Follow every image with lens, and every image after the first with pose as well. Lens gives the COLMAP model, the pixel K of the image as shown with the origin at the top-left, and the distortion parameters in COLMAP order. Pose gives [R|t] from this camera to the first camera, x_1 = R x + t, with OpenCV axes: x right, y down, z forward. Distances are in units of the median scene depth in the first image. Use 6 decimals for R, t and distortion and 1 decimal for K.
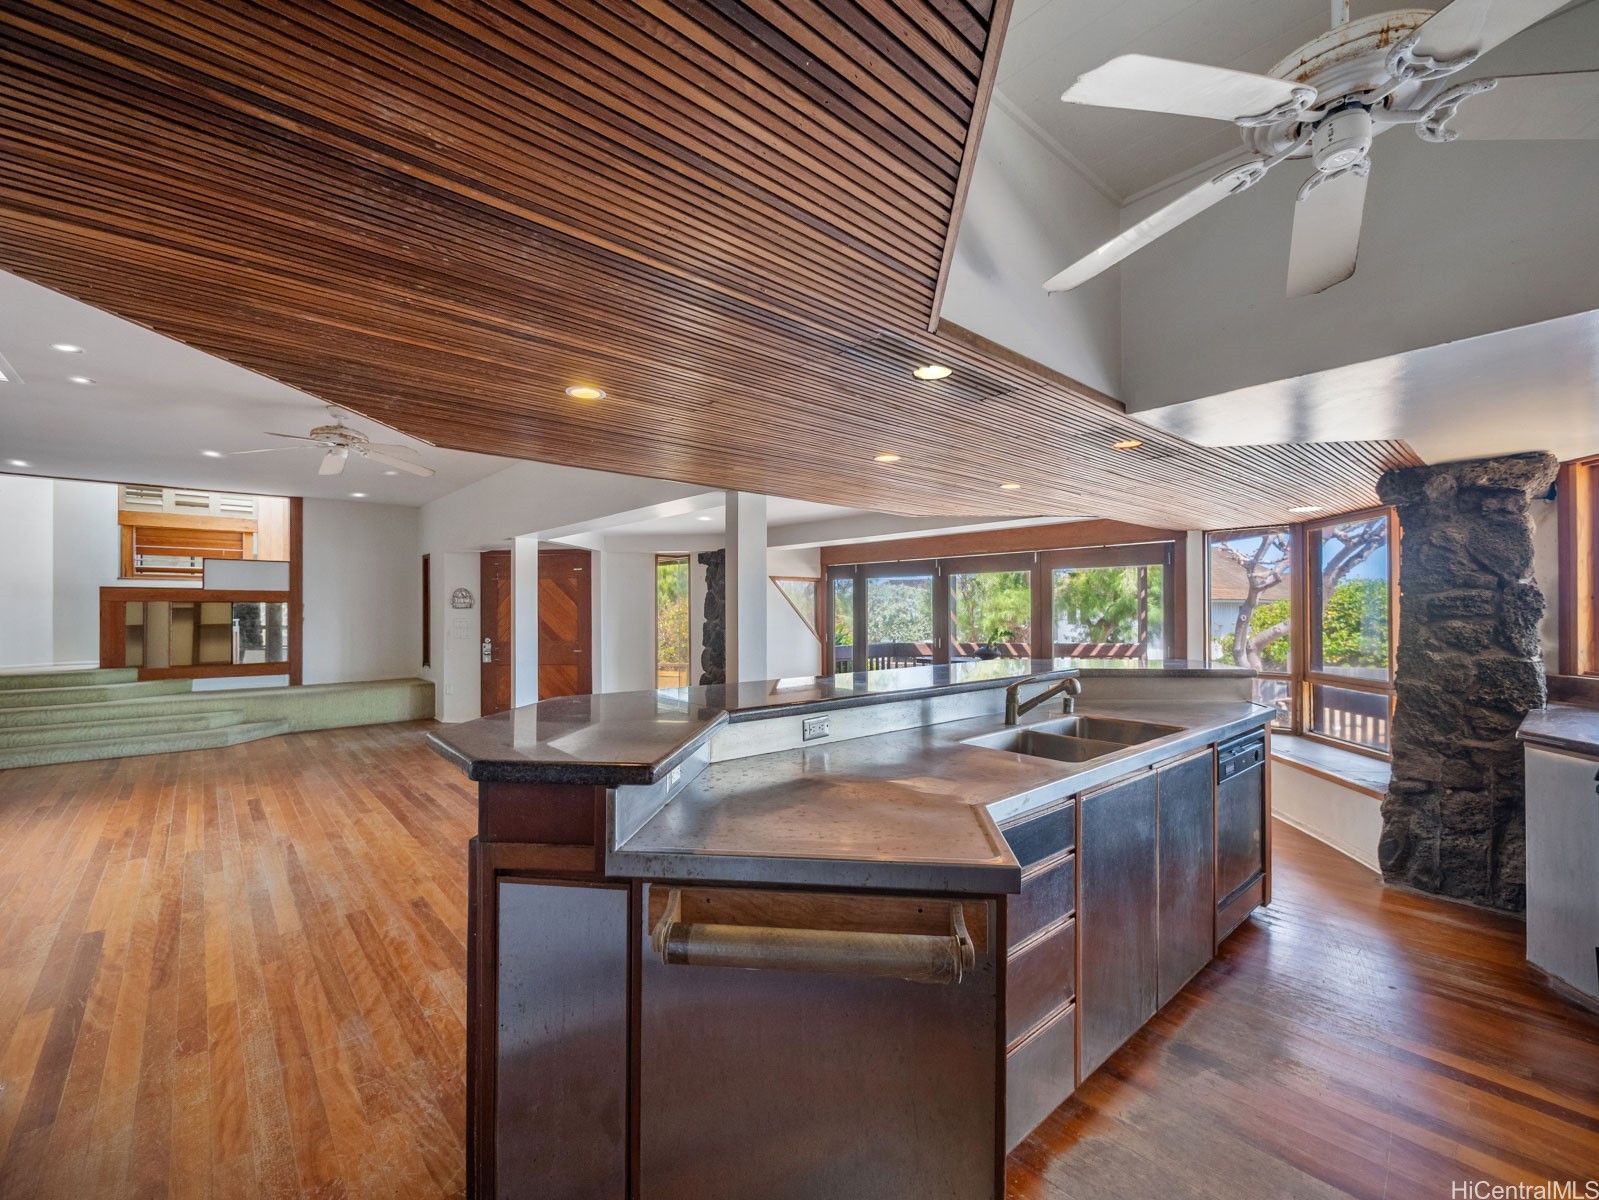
lens RADIAL K [[677.6, 0, 799.5], [0, 677.6, 600.0], [0, 0, 1]] dist [-0.015273, -0.000088]
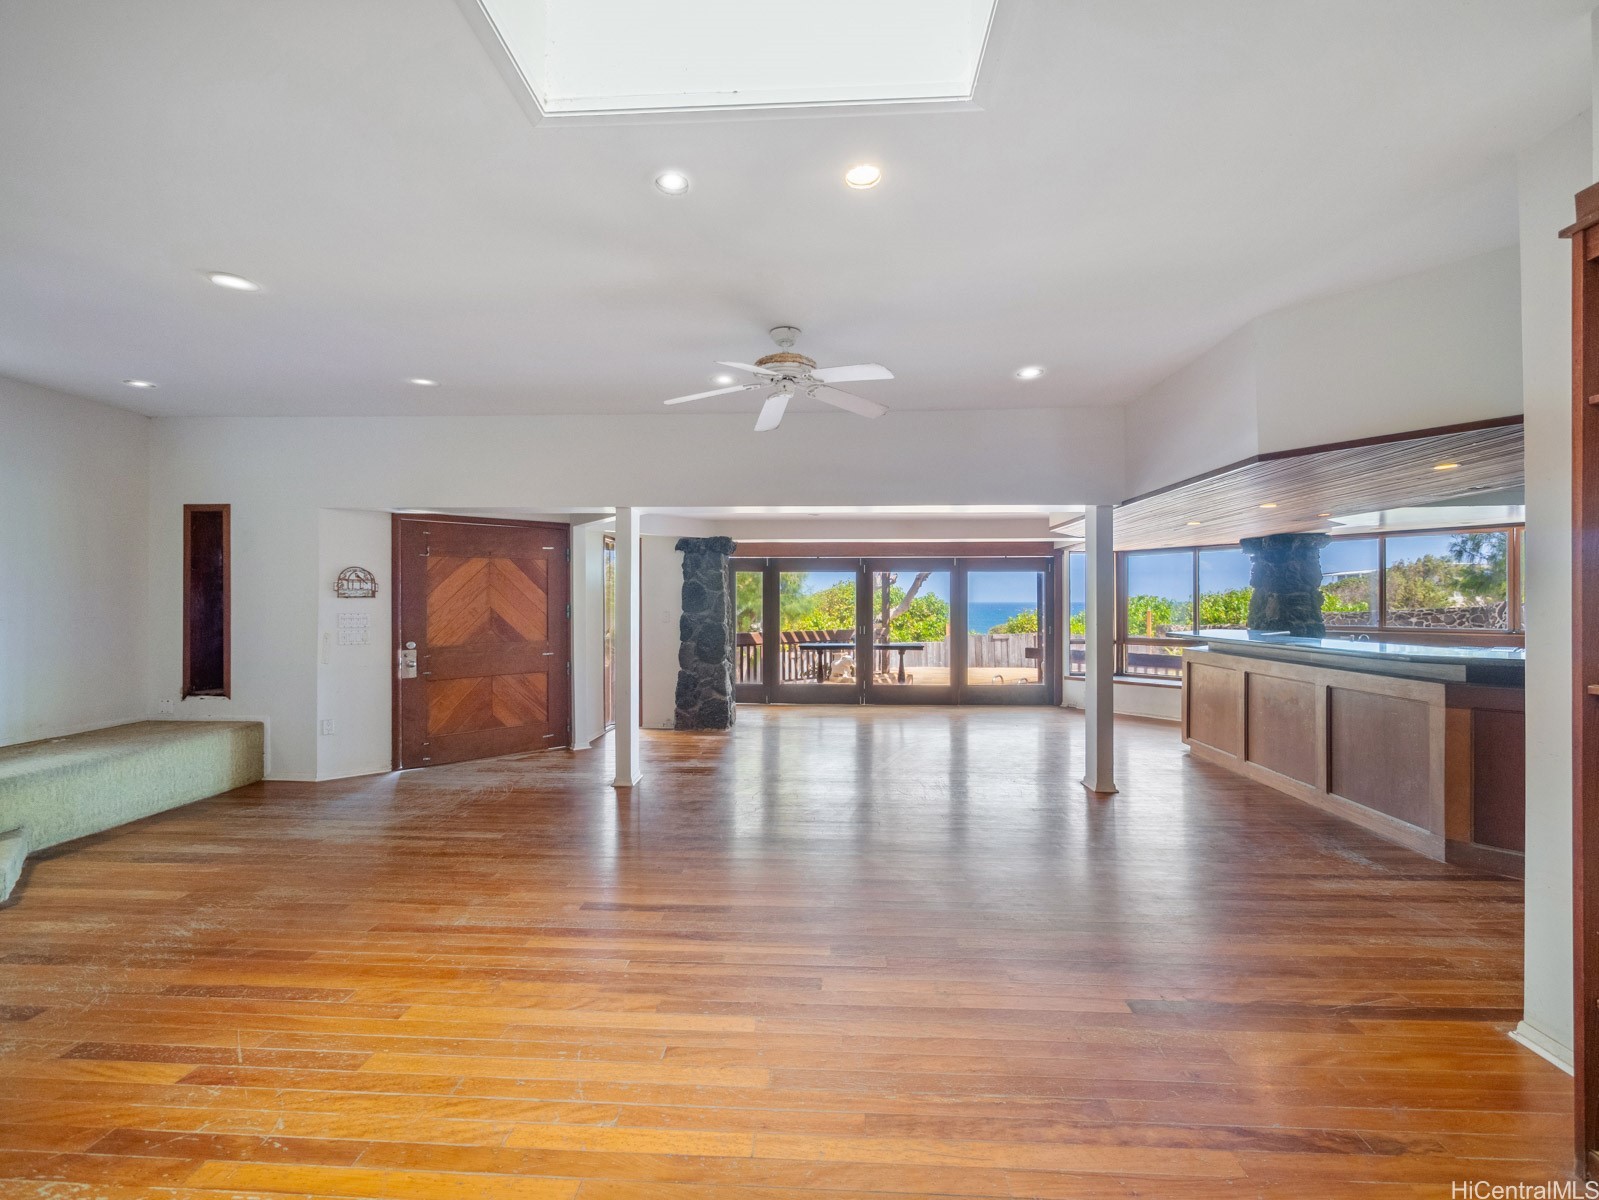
lens RADIAL K [[677.6, 0, 799.5], [0, 677.6, 600.0], [0, 0, 1]] dist [-0.015273, -0.000088]
pose [[0.702852, 0.005116, 0.711318, -0.697164], [-0.009348, 0.999954, 0.002045, 0.009742], [-0.711275, -0.008086, 0.702868, 0.267468]]
